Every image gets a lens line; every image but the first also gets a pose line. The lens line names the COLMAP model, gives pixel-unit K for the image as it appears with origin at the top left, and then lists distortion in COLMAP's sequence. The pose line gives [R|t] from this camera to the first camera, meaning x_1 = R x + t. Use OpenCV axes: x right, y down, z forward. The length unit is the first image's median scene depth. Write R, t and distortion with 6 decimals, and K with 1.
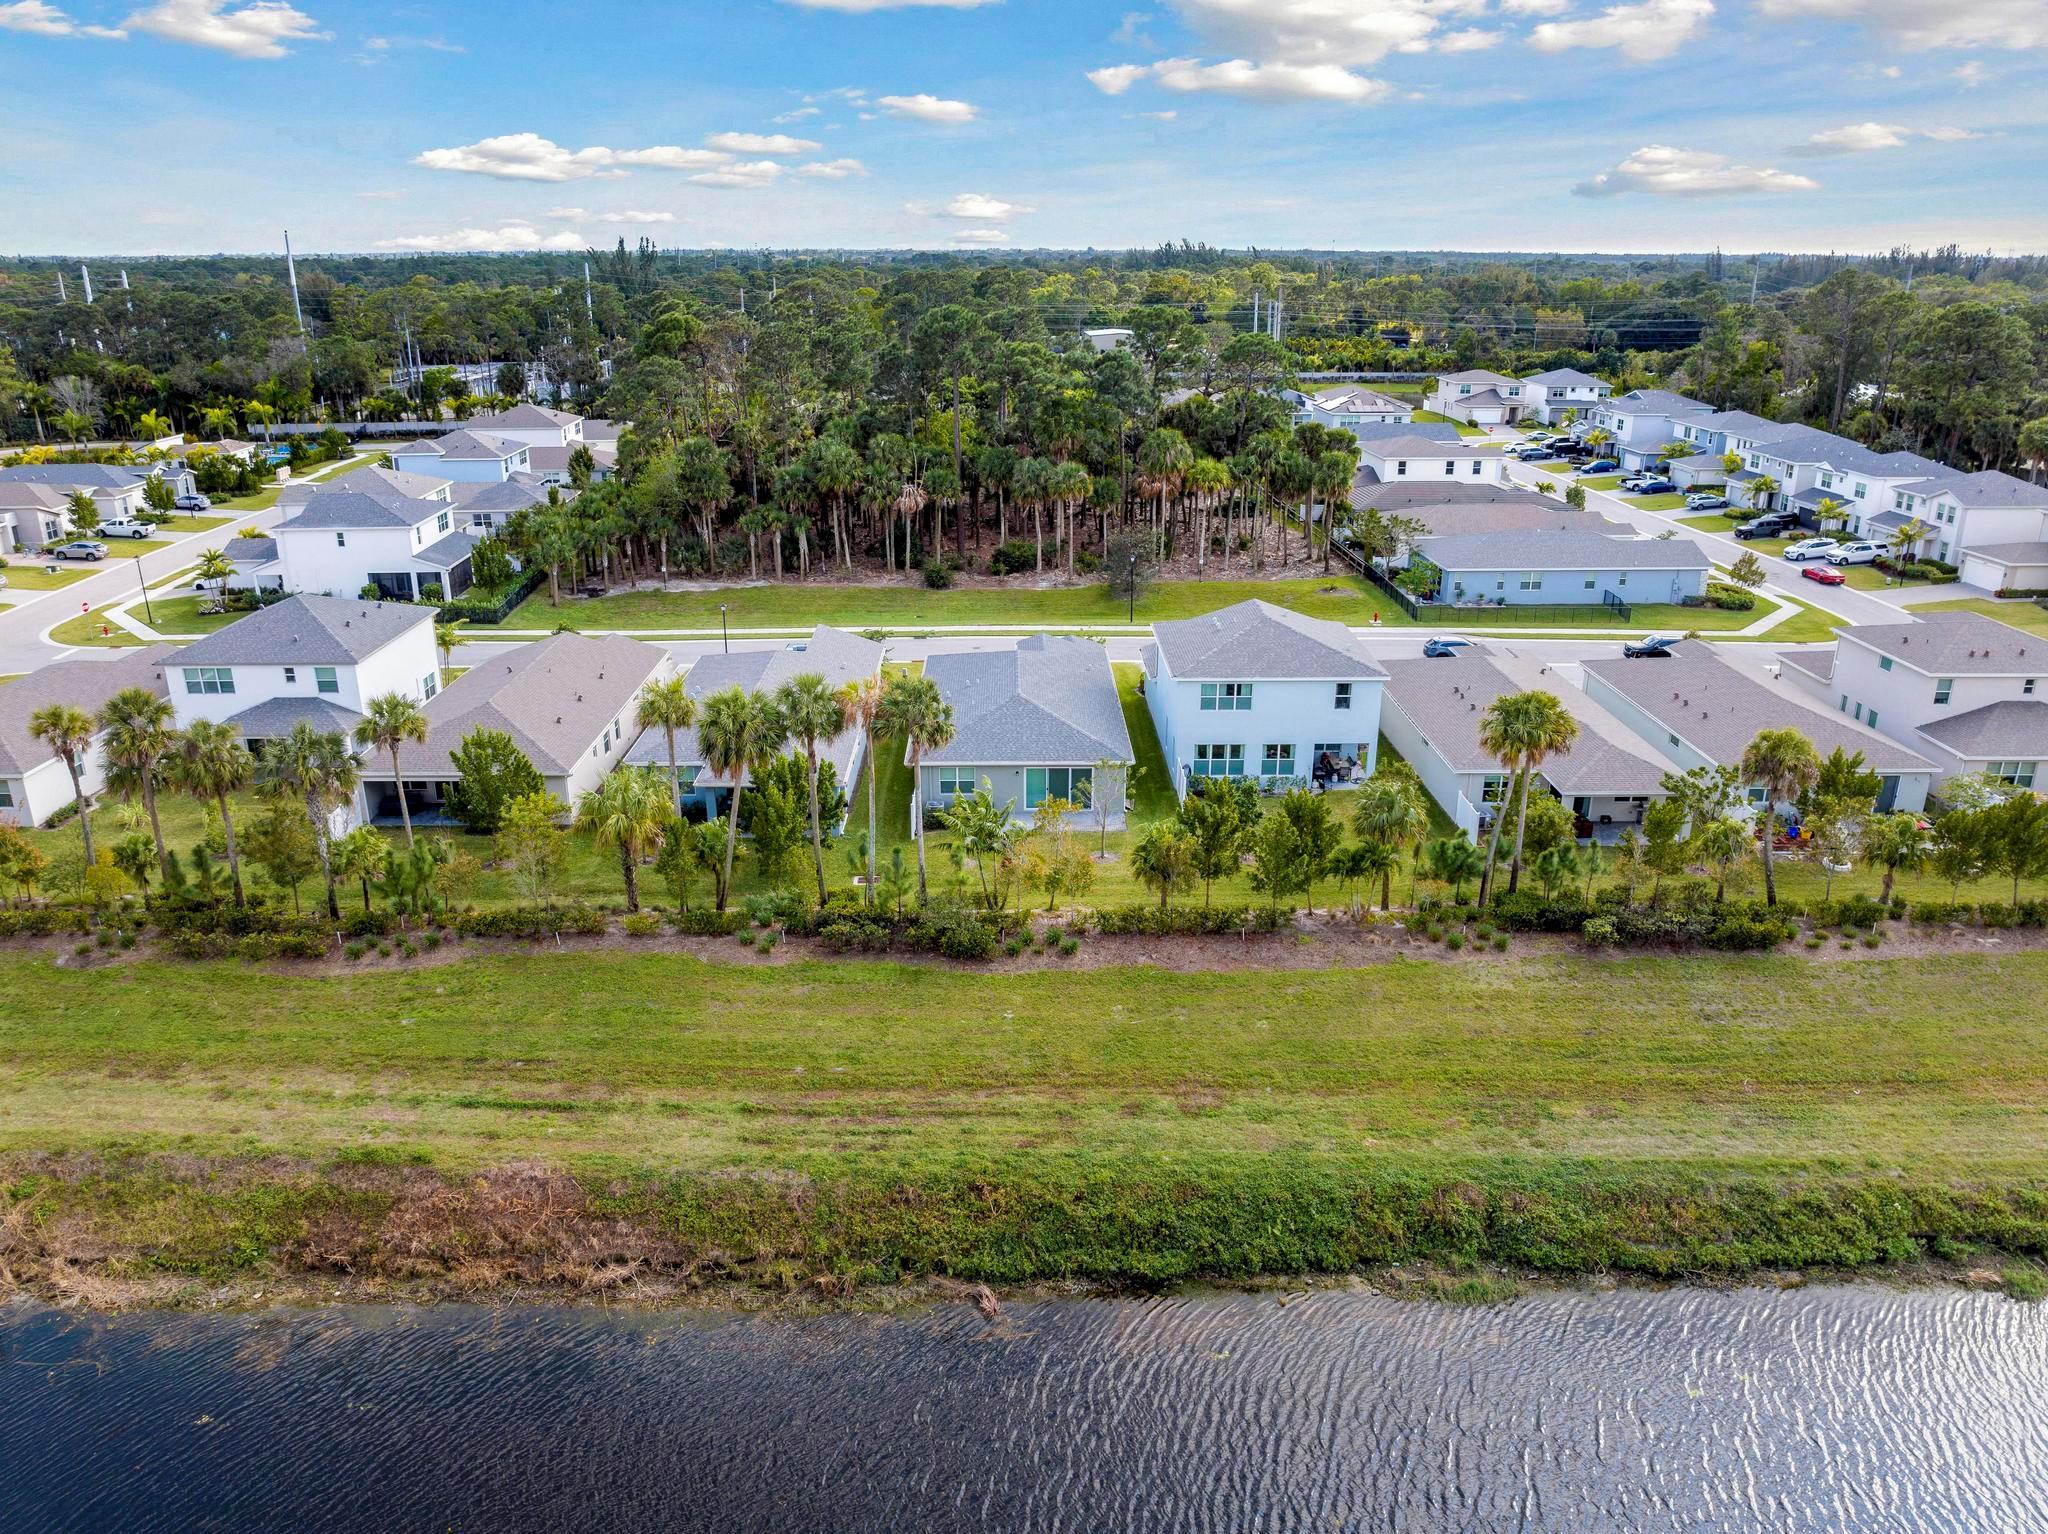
lens RADIAL K [[1446.7, 0, 1026.4], [0, 1446.7, 762.8], [0, 0, 1]] dist [-0.040196, 0.002395]
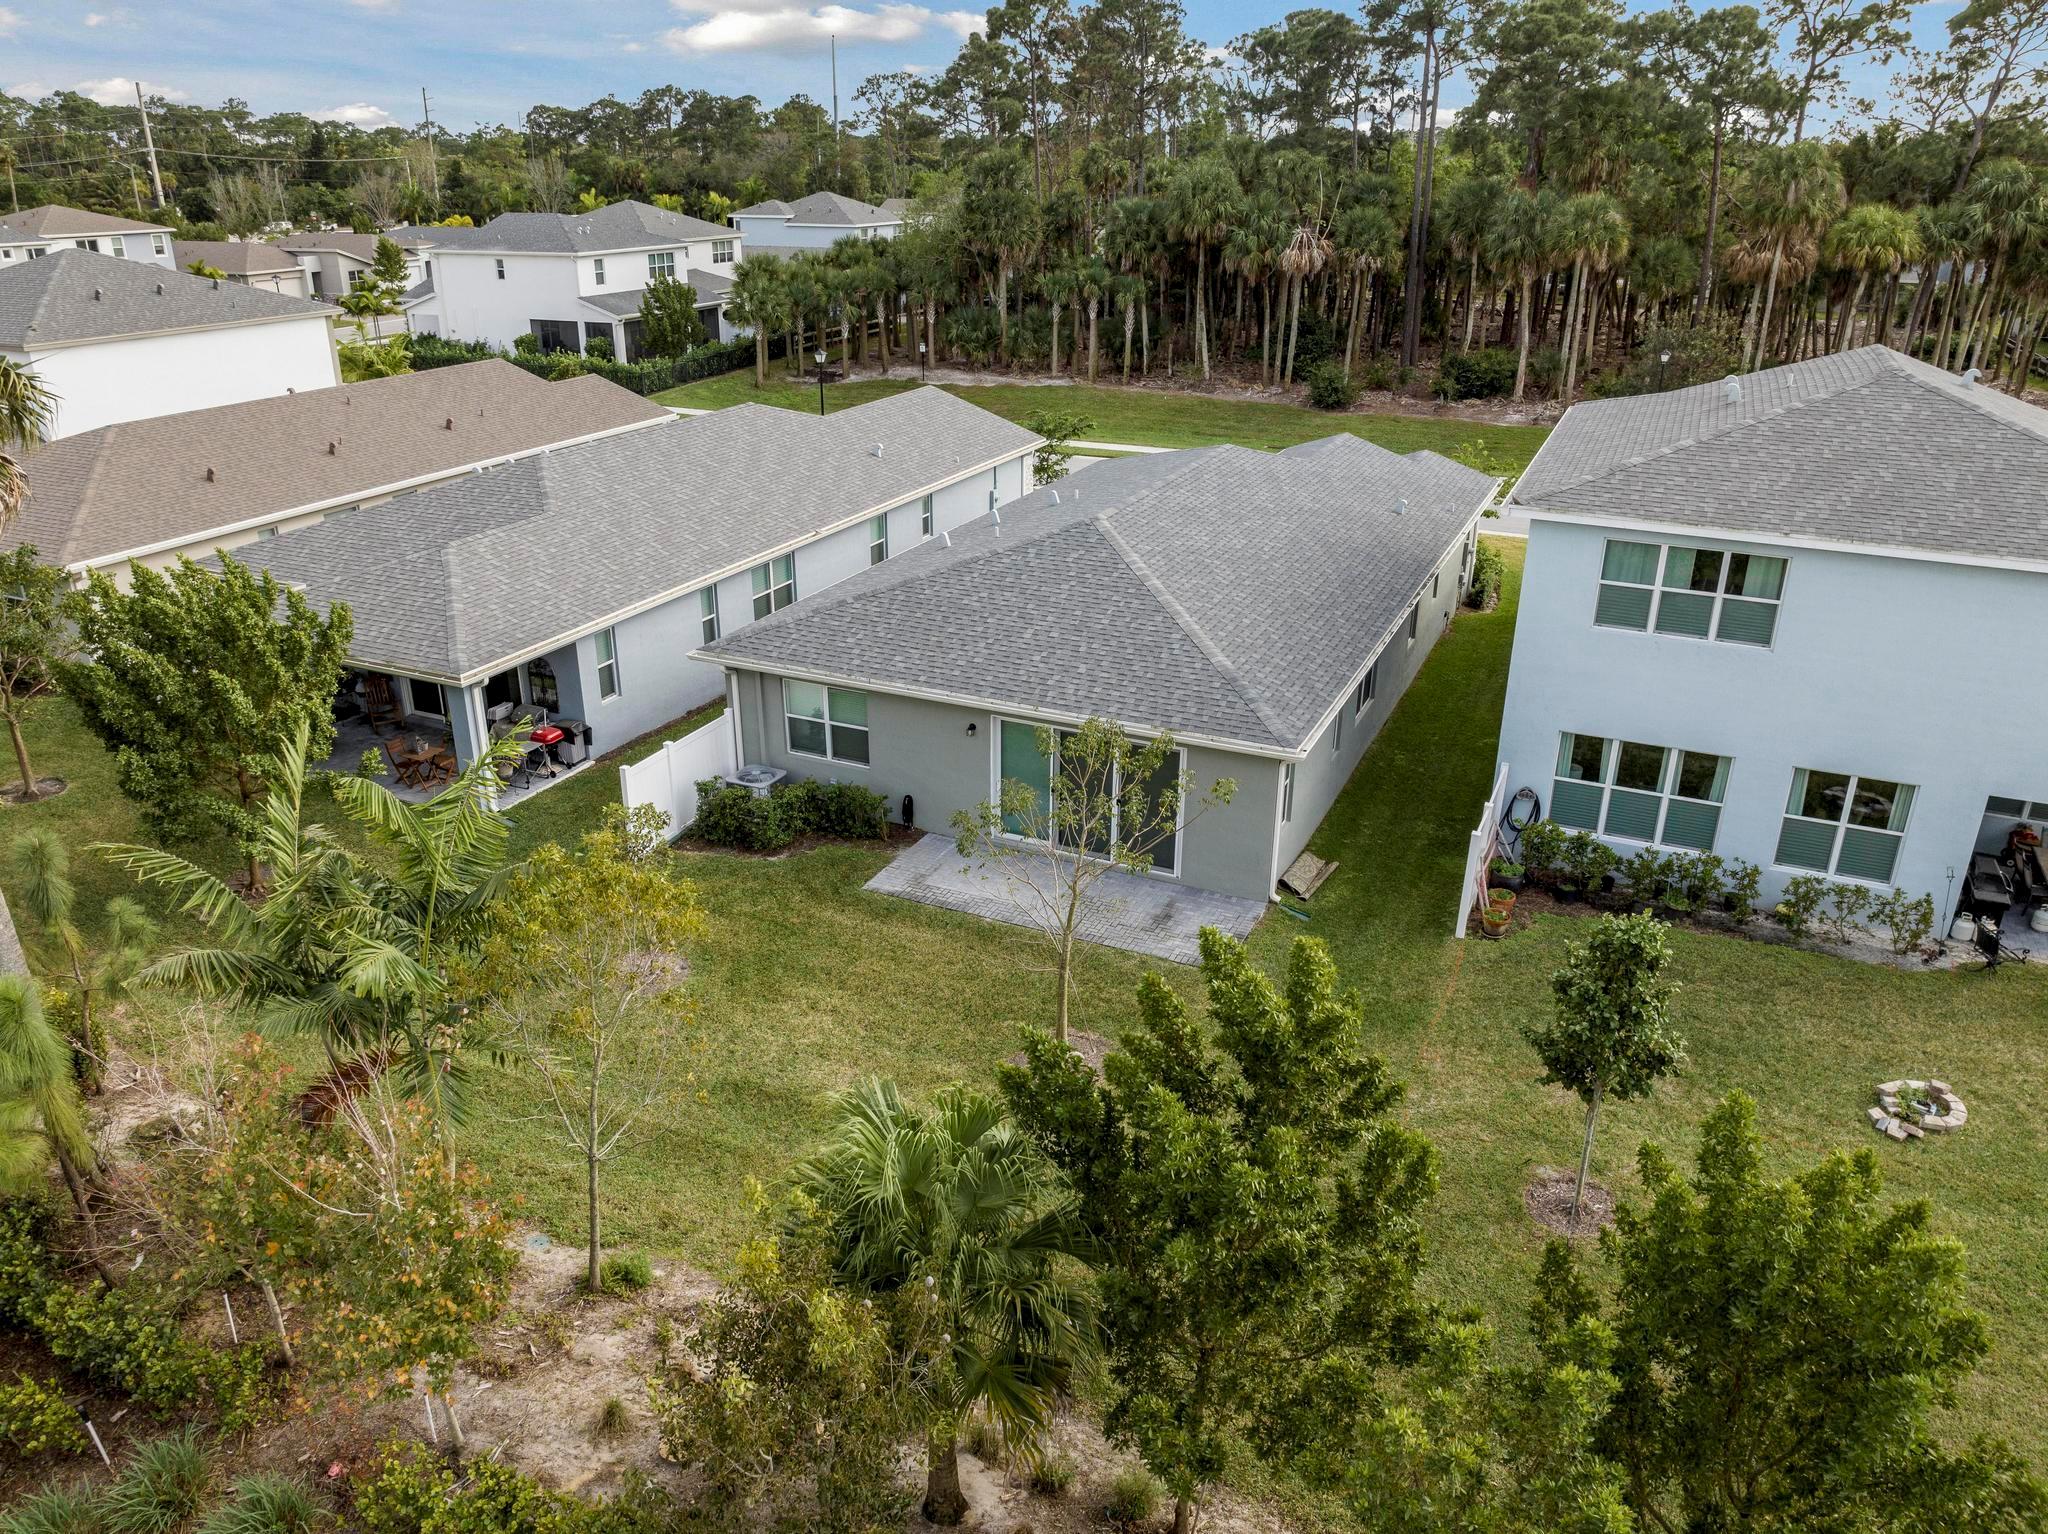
lens RADIAL K [[1446.7, 0, 1026.4], [0, 1446.7, 762.8], [0, 0, 1]] dist [-0.040196, 0.002395]
pose [[0.903933, 0.169675, -0.392576, 0.089856], [-0.148471, 0.985342, 0.084009, -0.009917], [0.401076, -0.017652, 0.915875, 0.438277]]
